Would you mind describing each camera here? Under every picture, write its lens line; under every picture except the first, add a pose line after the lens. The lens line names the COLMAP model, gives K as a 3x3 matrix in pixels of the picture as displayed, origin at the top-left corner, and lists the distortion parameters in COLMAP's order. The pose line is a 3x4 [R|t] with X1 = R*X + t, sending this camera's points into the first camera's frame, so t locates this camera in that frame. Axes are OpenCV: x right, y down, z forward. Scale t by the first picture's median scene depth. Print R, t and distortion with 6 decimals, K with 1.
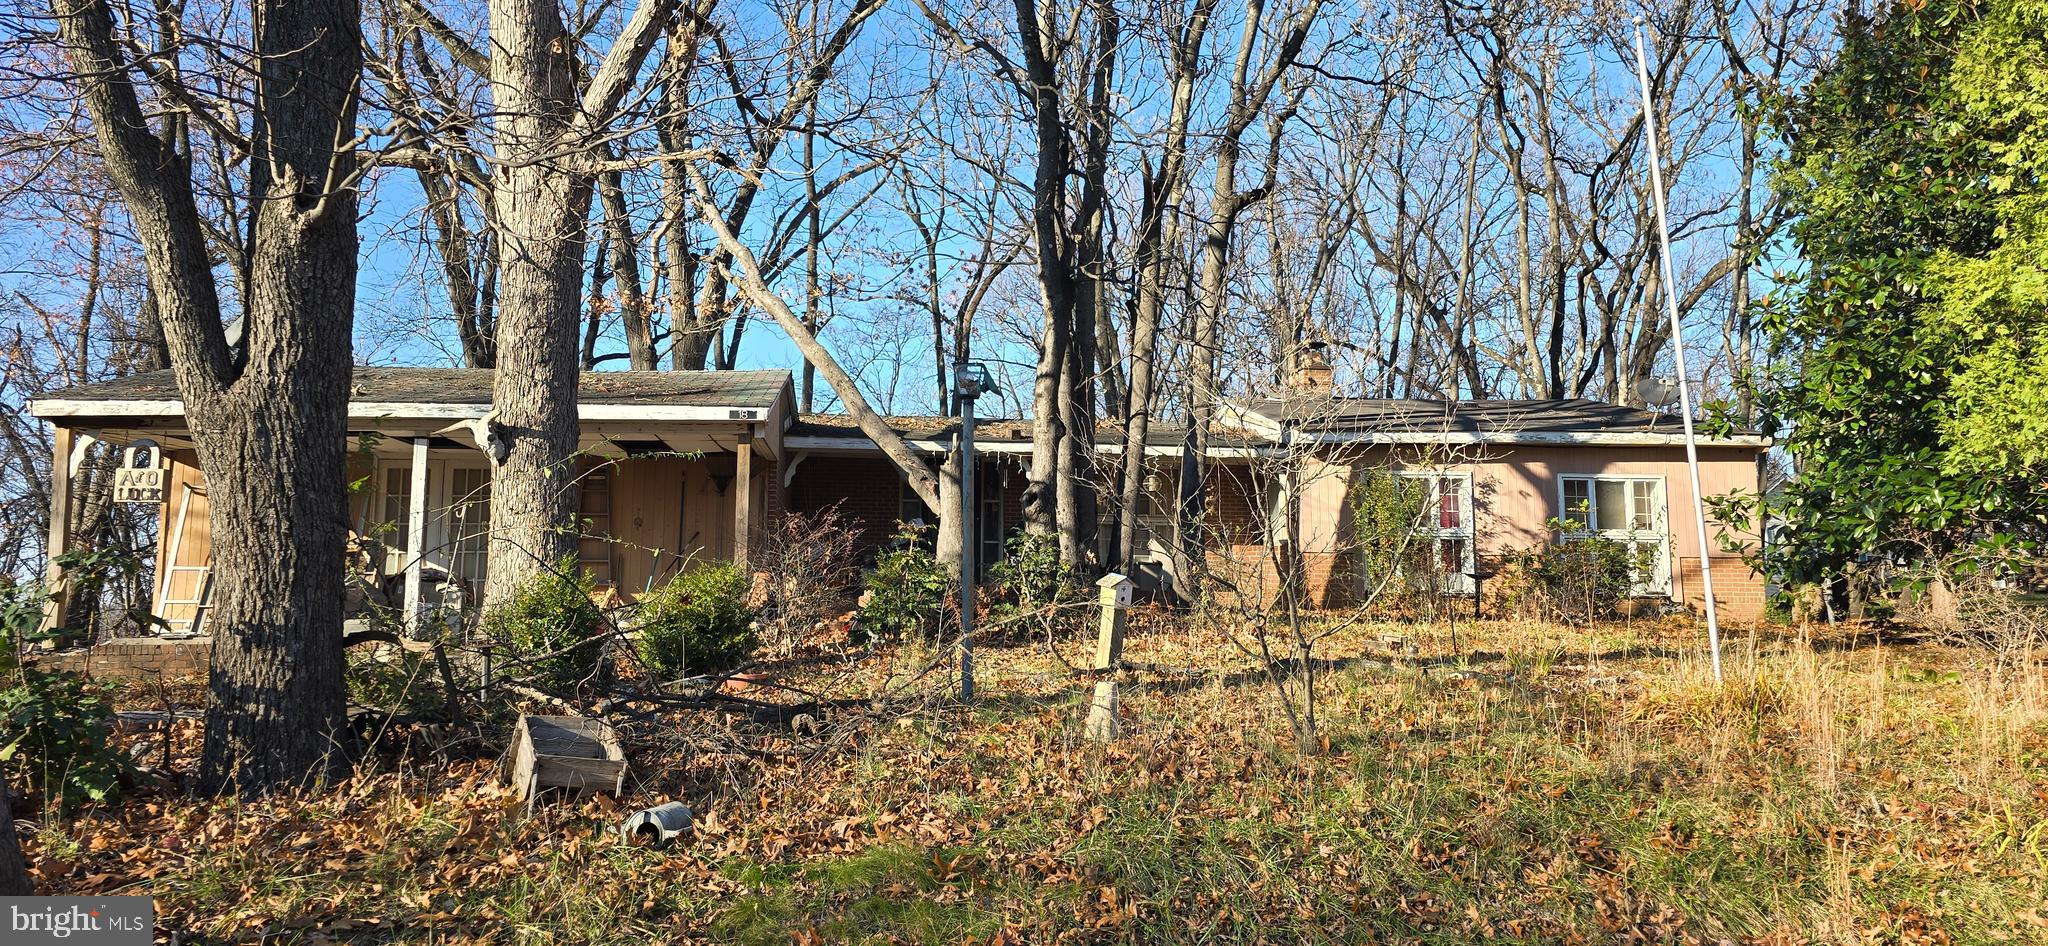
lens RADIAL K [[1359.5, 0, 1024.9], [0, 1359.5, 476.9], [0, 0, 1]] dist [0.059577, -0.041853]
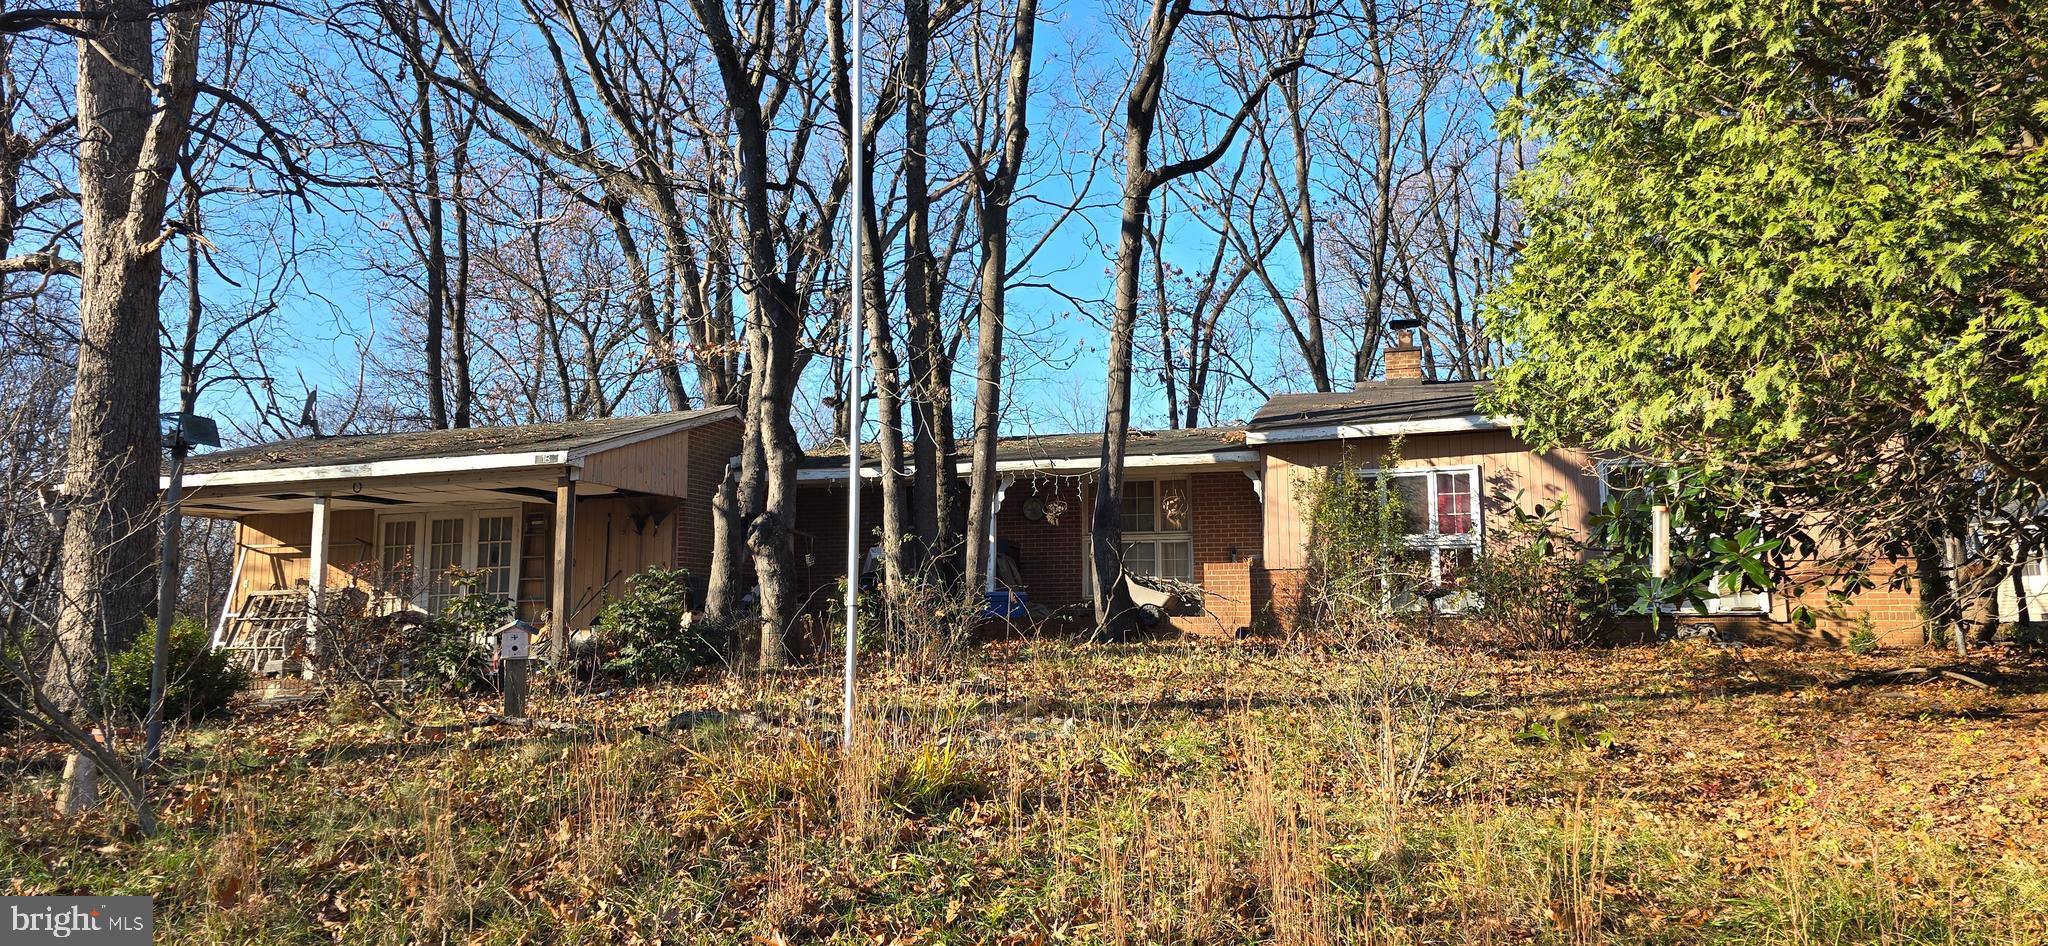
lens RADIAL K [[1359.5, 0, 1025.4], [0, 1359.5, 467.9], [0, 0, 1]] dist [0.059577, -0.041853]
pose [[0.921477, -0.059388, -0.383866, 0.412821], [0.052834, 0.998222, -0.027606, 0.006843], [0.384823, 0.005157, 0.922976, 0.148491]]
